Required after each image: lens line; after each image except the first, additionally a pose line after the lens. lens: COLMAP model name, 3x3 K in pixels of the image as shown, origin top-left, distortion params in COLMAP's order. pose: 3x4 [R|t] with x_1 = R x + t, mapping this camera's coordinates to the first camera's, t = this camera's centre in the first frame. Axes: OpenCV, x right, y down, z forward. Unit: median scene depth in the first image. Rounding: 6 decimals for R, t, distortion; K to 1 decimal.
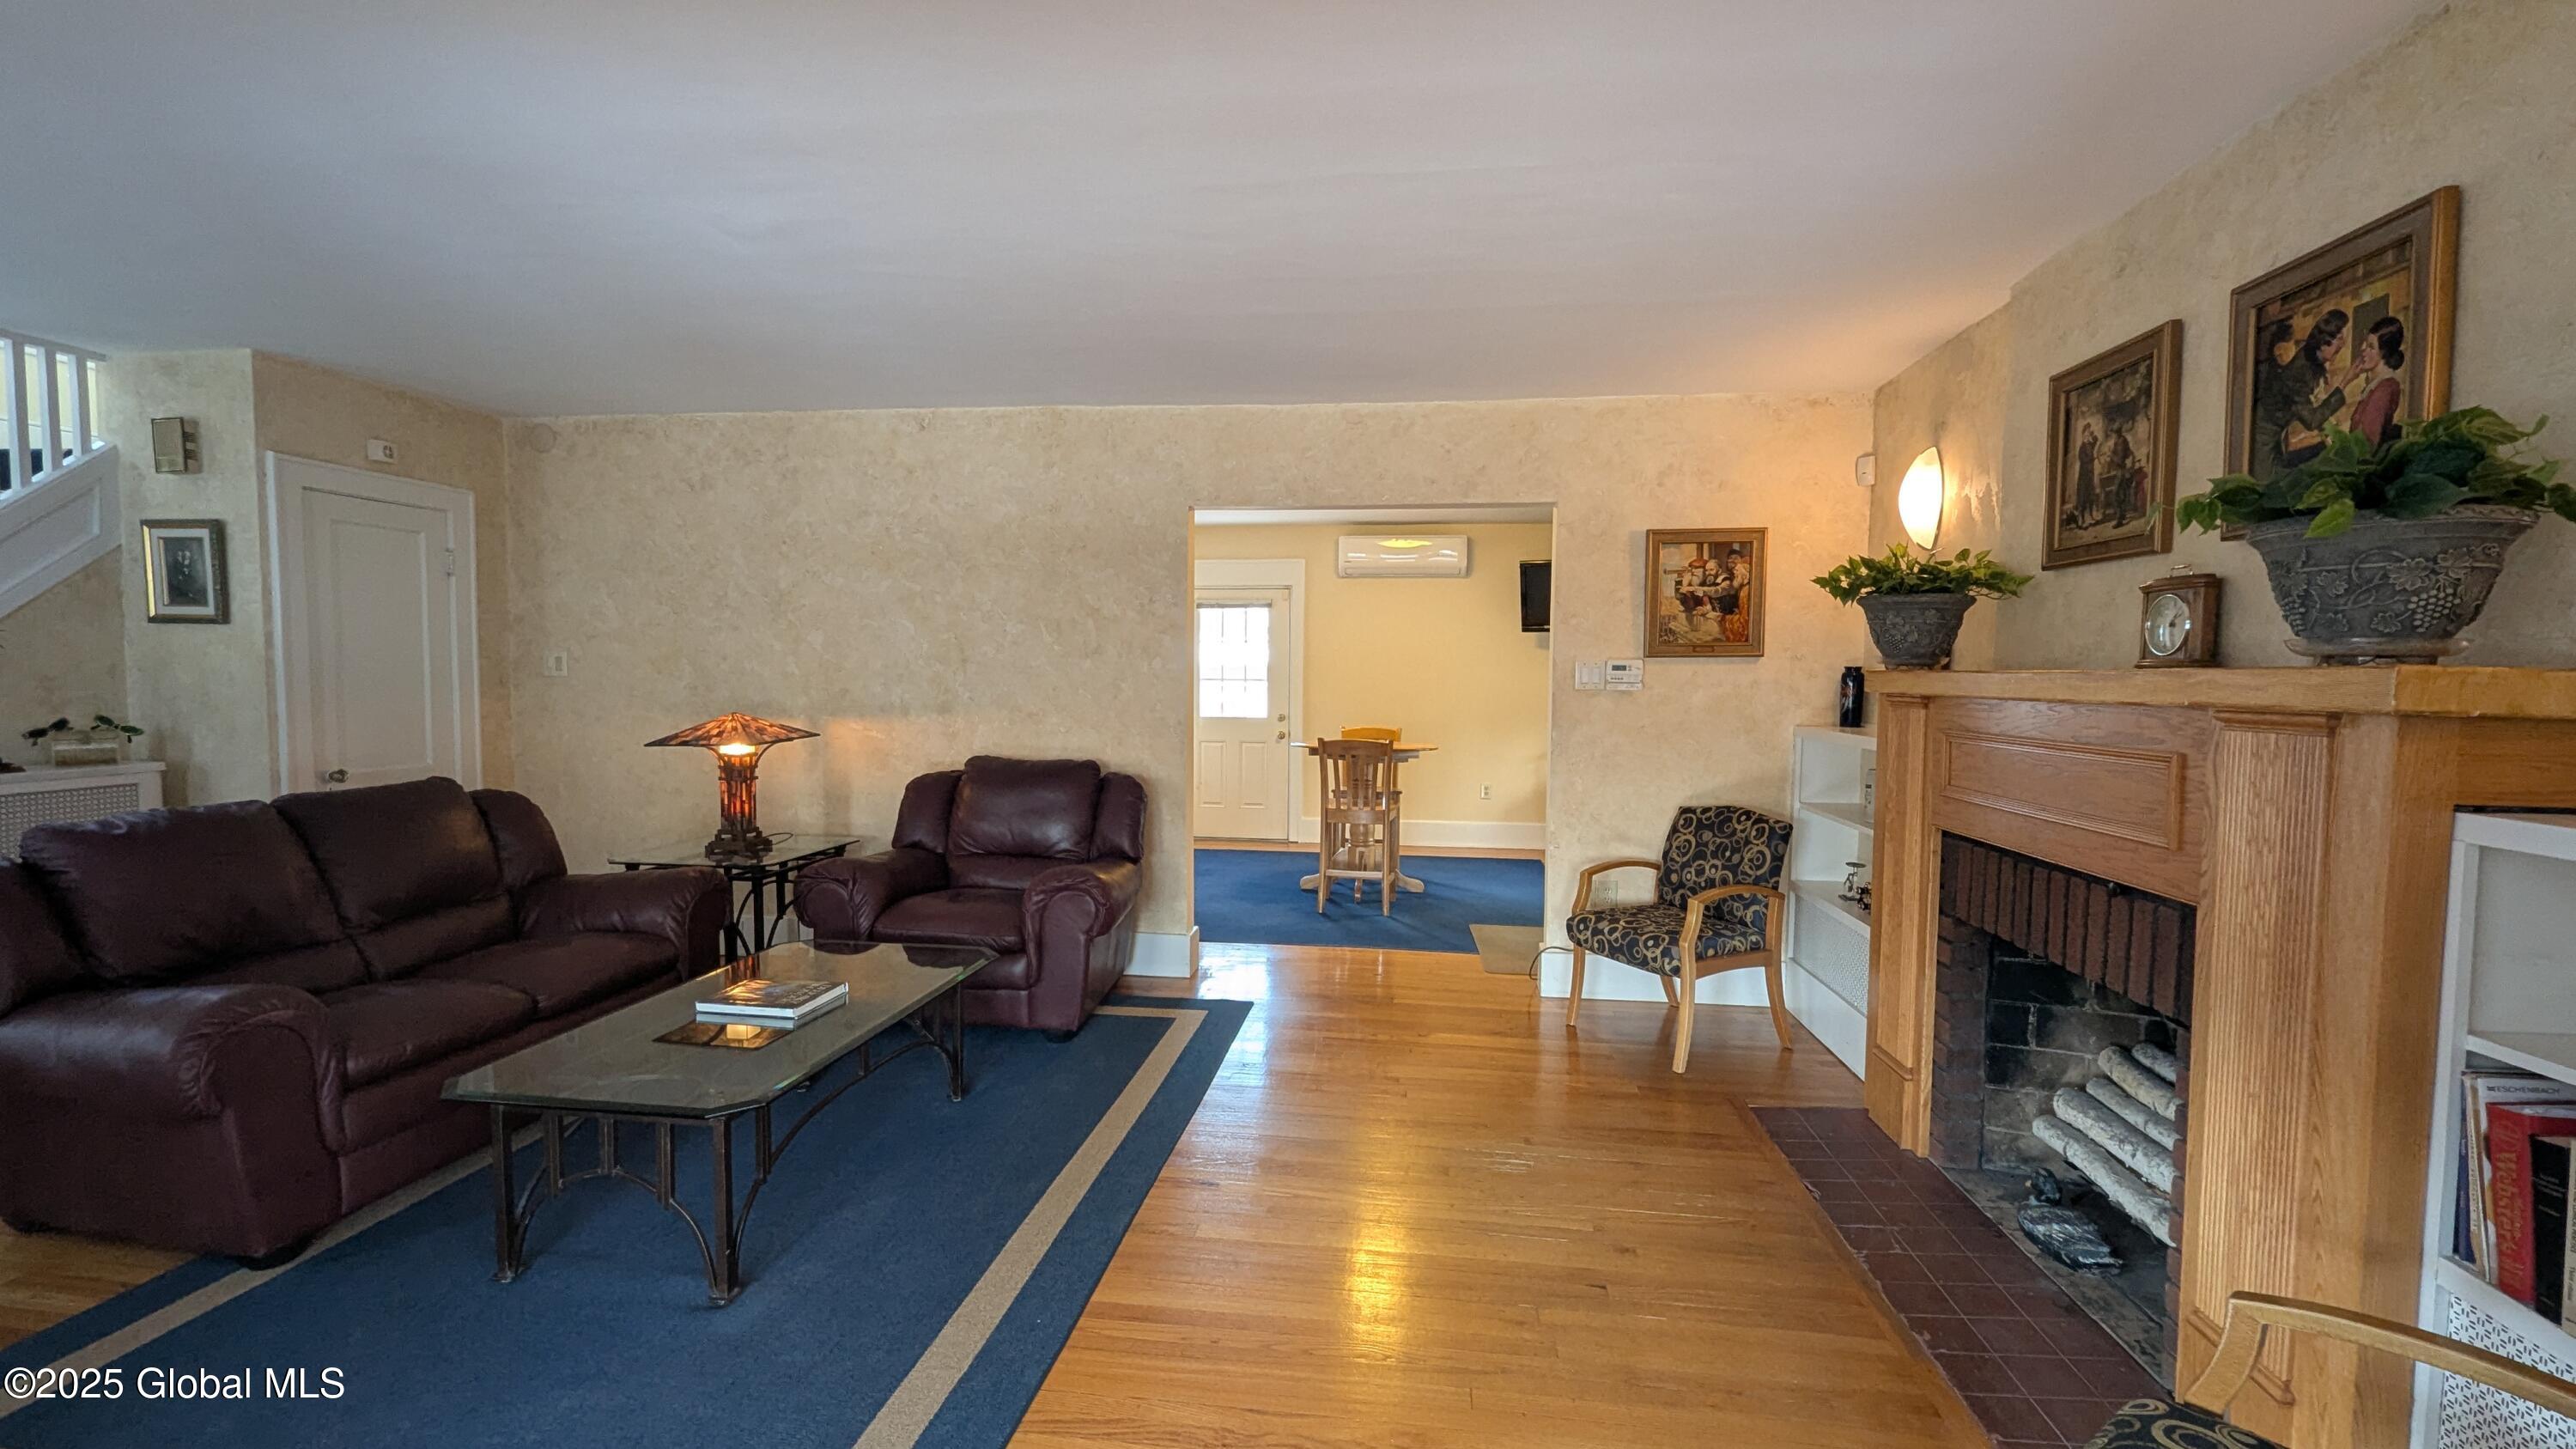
lens RADIAL K [[1058.0, 0, 1302.7], [0, 1058.0, 734.3], [0, 0, 1]] dist [-0.001810, -0.000369]
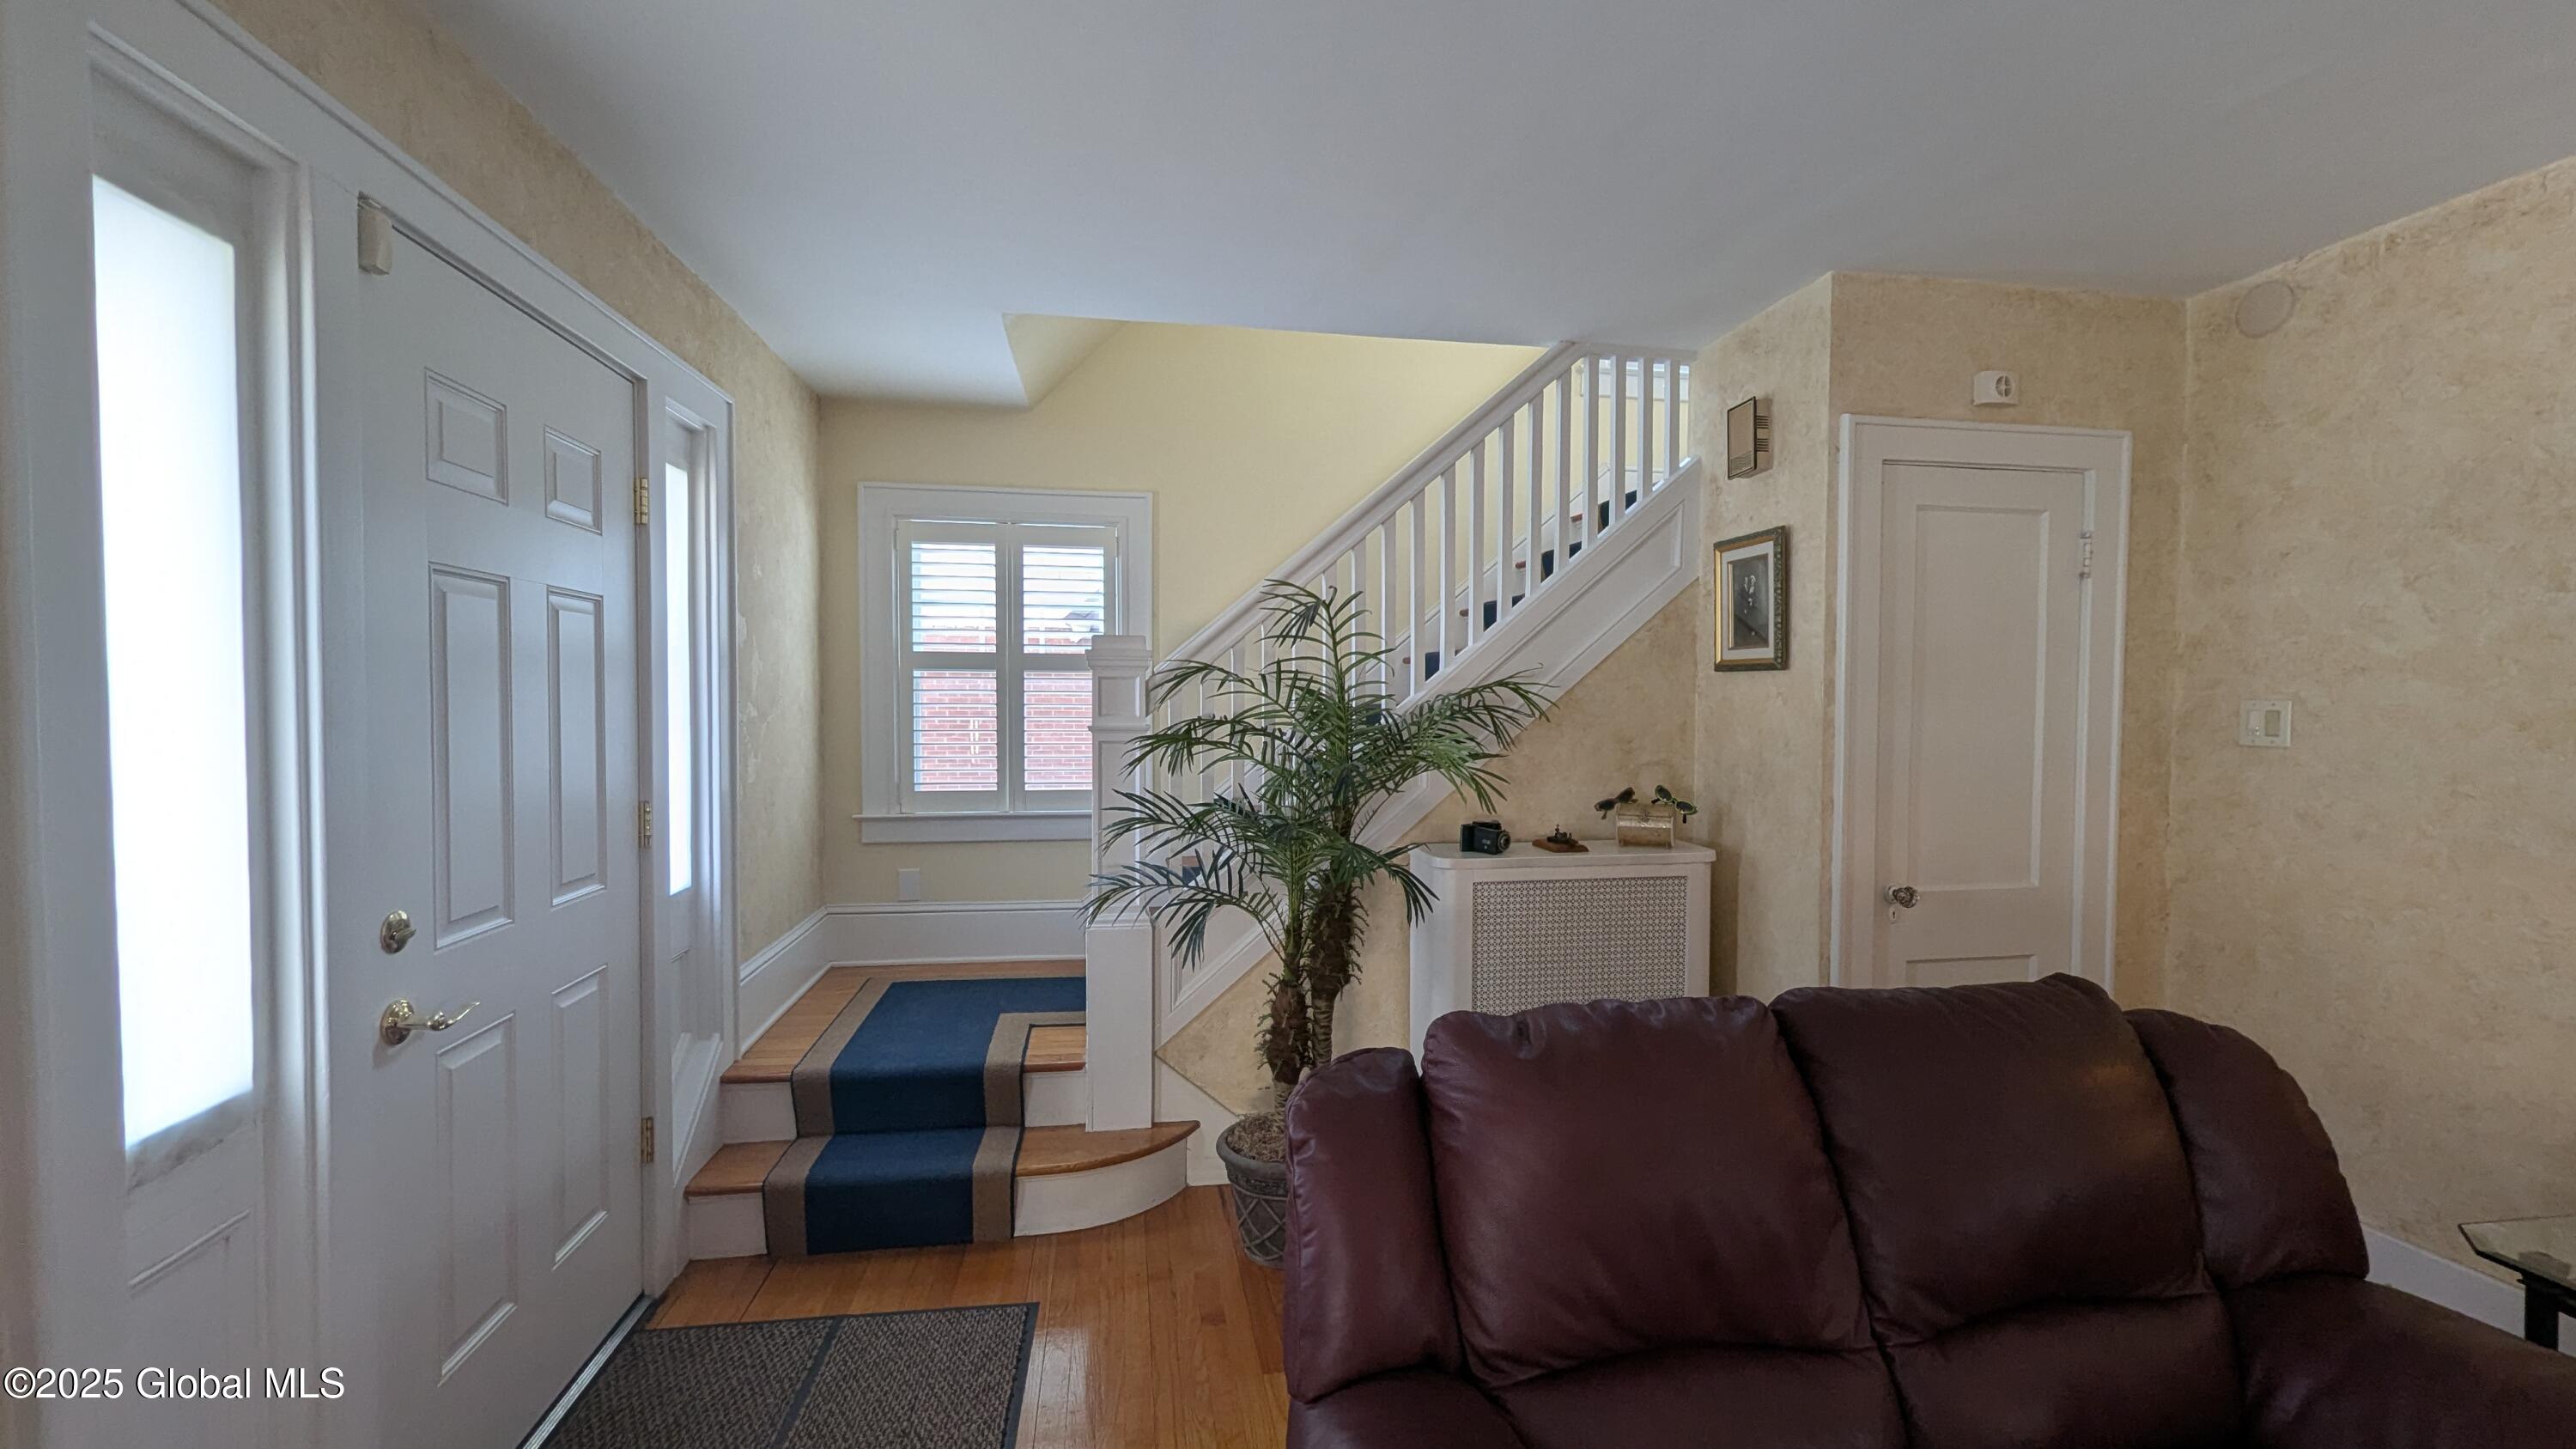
lens RADIAL K [[1063.7, 0, 1299.7], [0, 1063.7, 730.1], [0, 0, 1]] dist [0.001999, 0.000255]
pose [[0.288748, 0.020003, -0.957196, -0.413355], [-0.056862, 0.998375, 0.003711, -0.046516], [0.955715, 0.053356, 0.289416, 0.469327]]
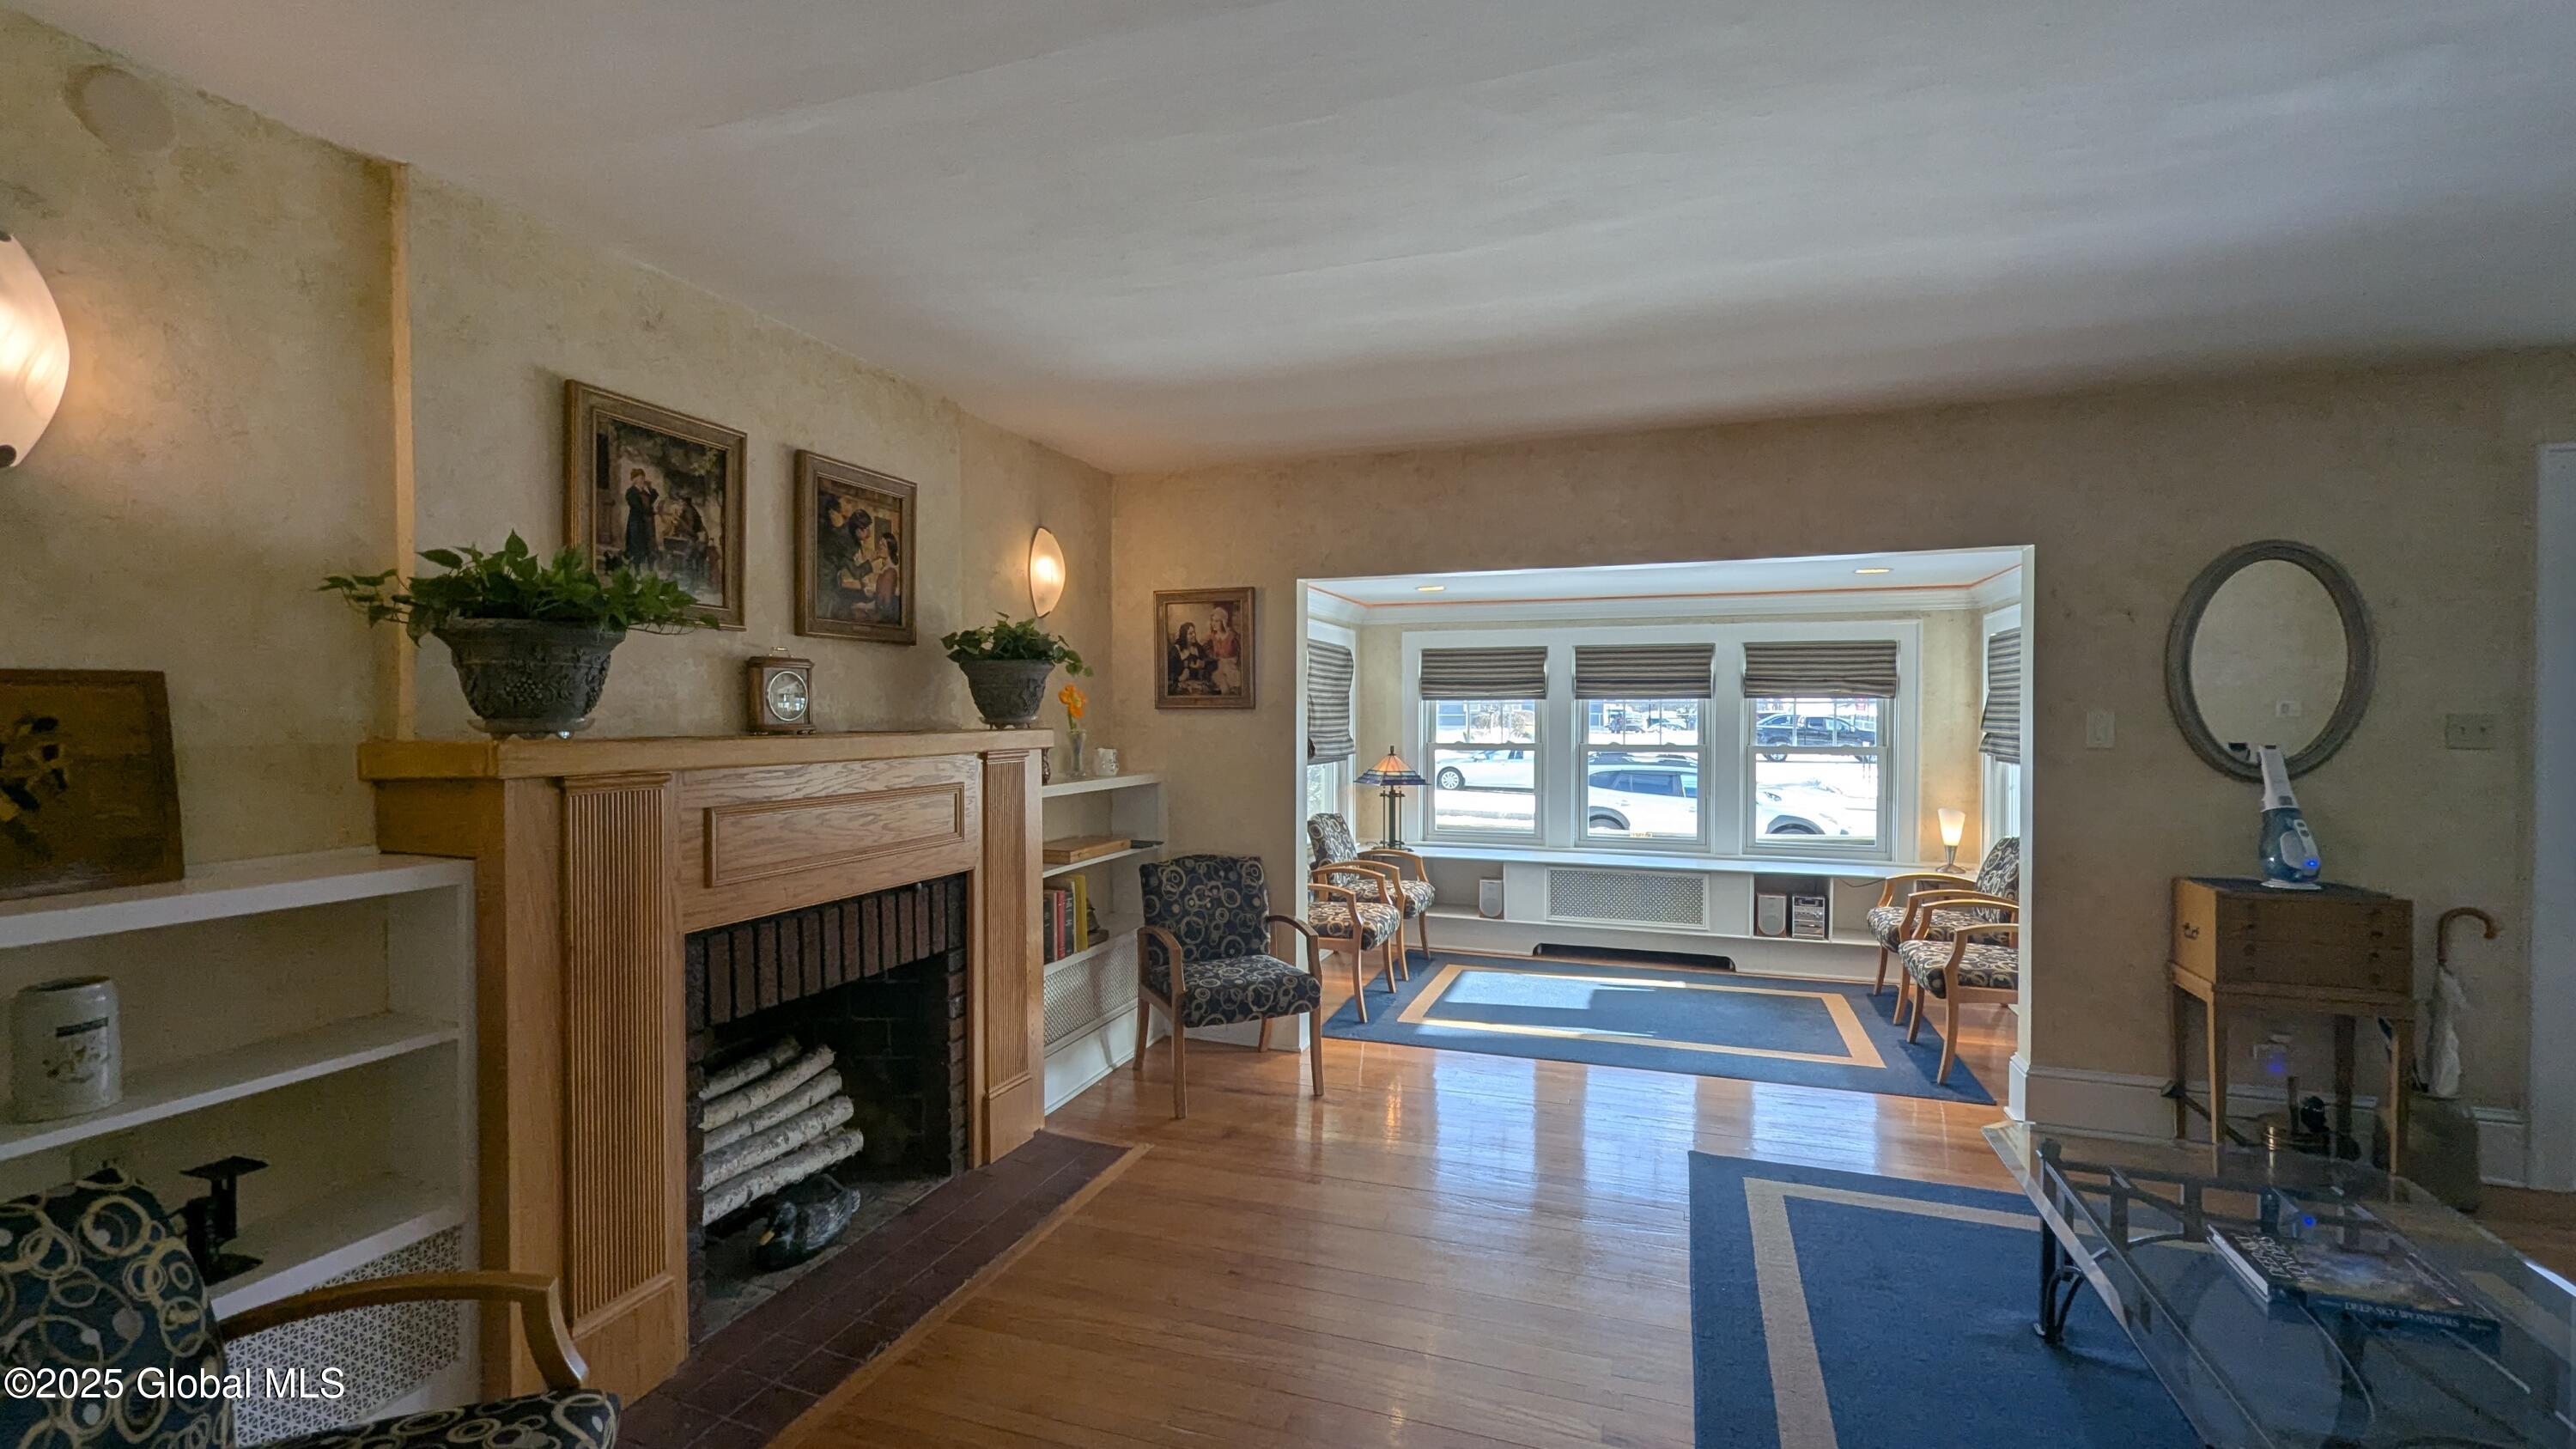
lens RADIAL K [[1058.6, 0, 1301.0], [0, 1058.6, 733.4], [0, 0, 1]] dist [0.001871, 0.000675]
pose [[-0.976767, -0.011384, 0.214002, -0.018099], [0.005206, 0.997033, 0.076800, -0.088938], [-0.214241, 0.076130, -0.973810, 1.217734]]
